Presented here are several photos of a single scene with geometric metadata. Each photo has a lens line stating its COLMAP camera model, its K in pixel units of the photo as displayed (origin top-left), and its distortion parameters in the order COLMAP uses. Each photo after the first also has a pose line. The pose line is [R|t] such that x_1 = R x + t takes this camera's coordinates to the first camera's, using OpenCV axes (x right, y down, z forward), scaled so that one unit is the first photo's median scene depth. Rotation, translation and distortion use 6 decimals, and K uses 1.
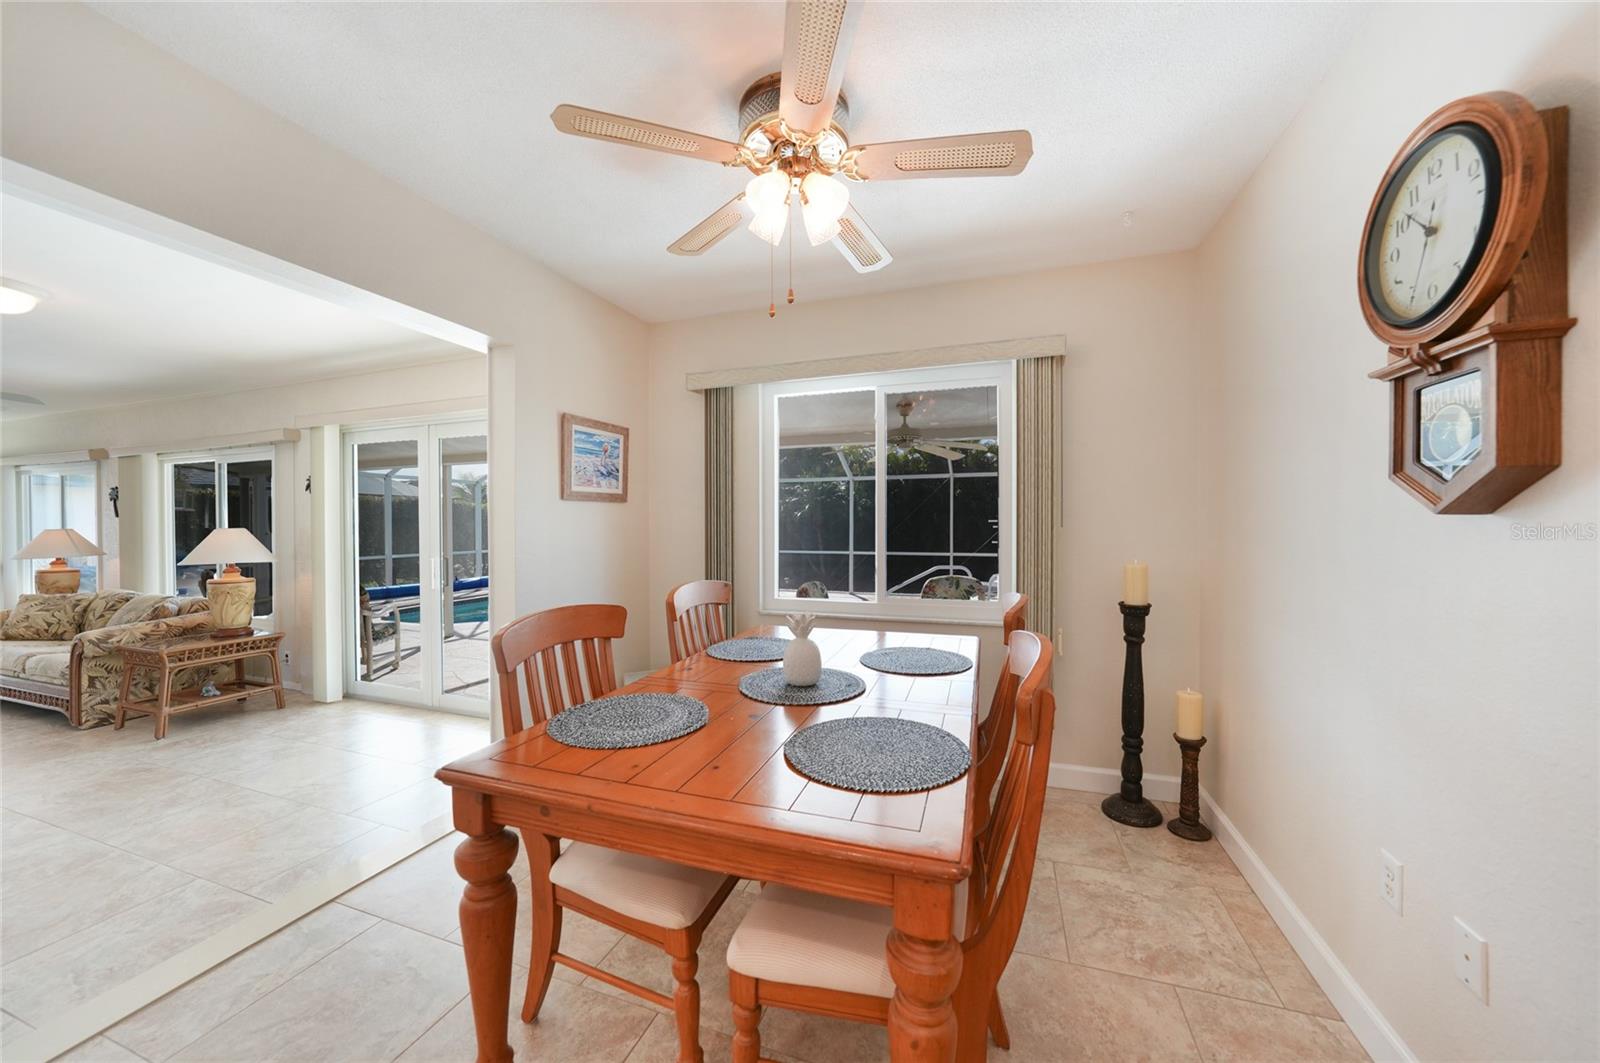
lens RADIAL K [[556.9, 0, 797.0], [0, 556.9, 525.3], [0, 0, 1]] dist [-0.023659, 0.004057]
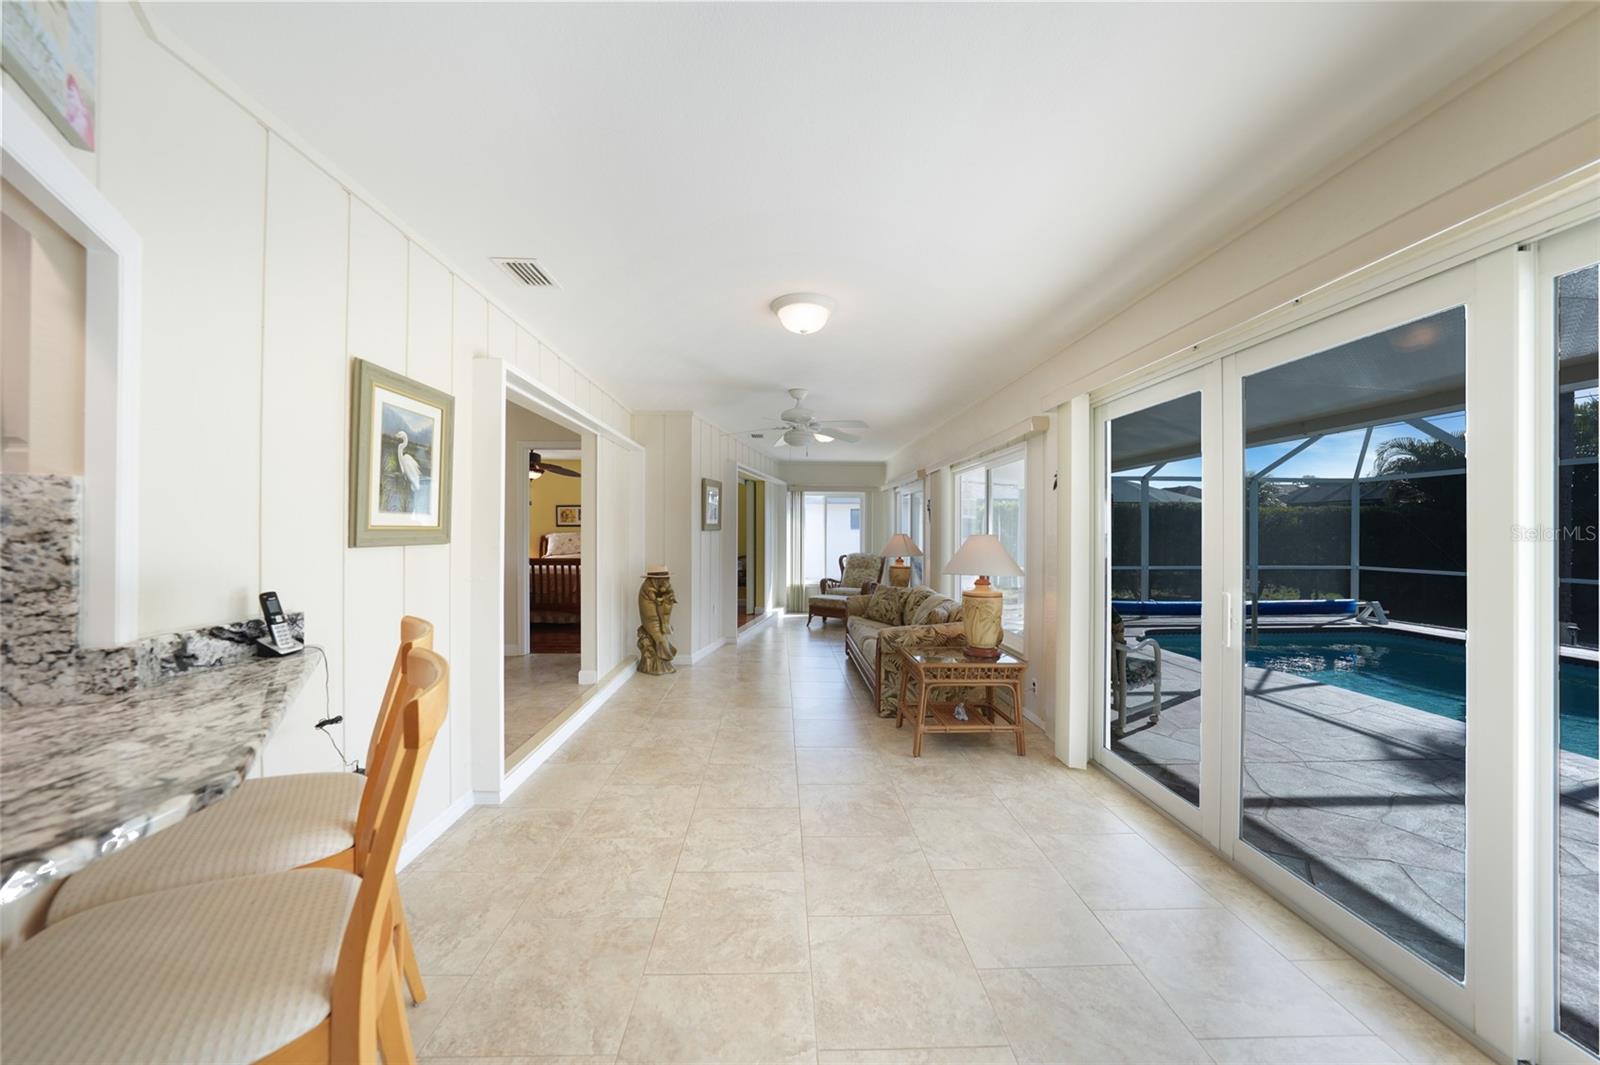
lens RADIAL K [[556.9, 0, 799.4], [0, 556.9, 538.2], [0, 0, 1]] dist [-0.023659, 0.004057]
pose [[0.367436, 0.015230, -0.929924, -0.279089], [-0.005981, 0.999884, 0.014013, -0.001532], [0.930030, 0.000413, 0.367484, 0.358610]]
